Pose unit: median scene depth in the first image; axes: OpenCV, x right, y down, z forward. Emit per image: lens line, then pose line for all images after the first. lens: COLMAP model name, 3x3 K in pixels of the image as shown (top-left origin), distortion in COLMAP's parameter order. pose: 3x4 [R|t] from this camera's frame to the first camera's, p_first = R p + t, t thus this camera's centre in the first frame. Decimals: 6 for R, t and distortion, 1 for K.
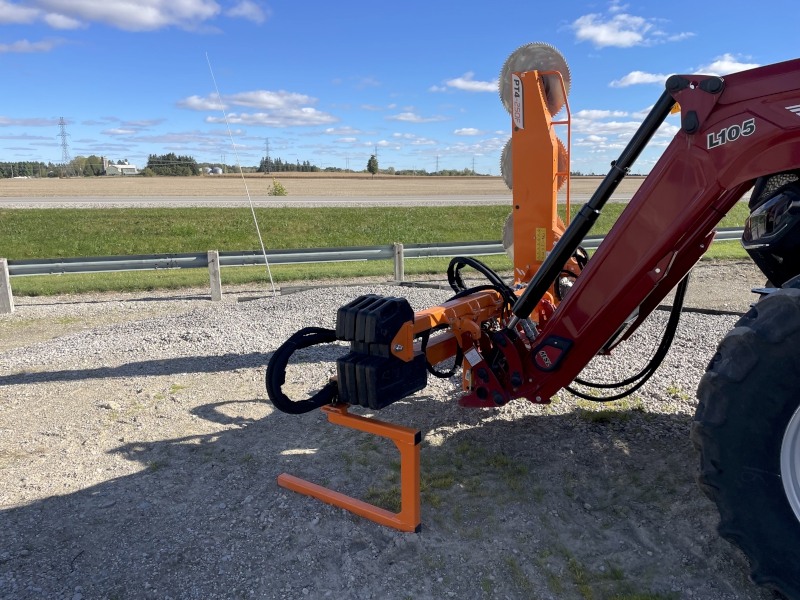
lens RADIAL K [[610.2, 0, 402.6], [0, 610.2, 300.7], [0, 0, 1]] dist [0.037443, -0.043224]
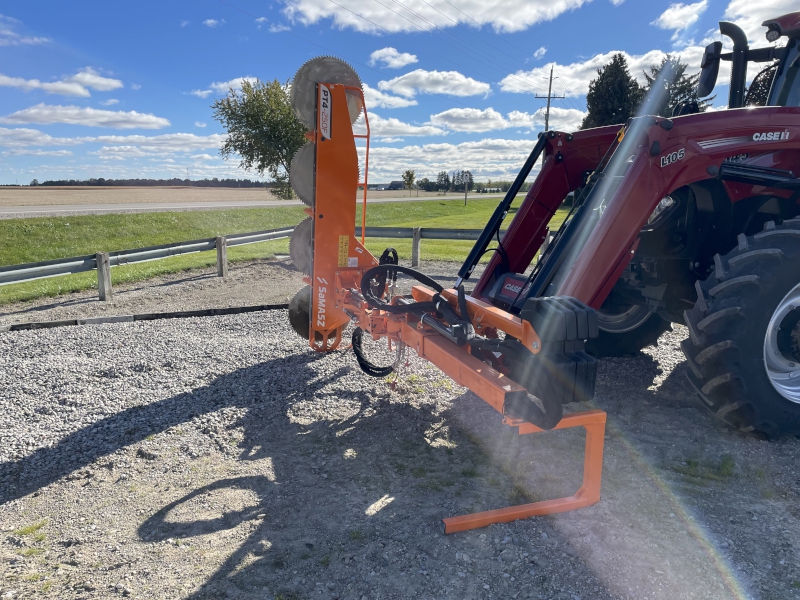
lens RADIAL K [[610.2, 0, 397.7], [0, 610.2, 298.9], [0, 0, 1]] dist [0.037443, -0.043224]
pose [[0.613173, -0.143588, 0.776789, -0.569122], [0.158218, 0.985739, 0.057320, -0.060738], [-0.773942, 0.087755, 0.627147, 0.303324]]
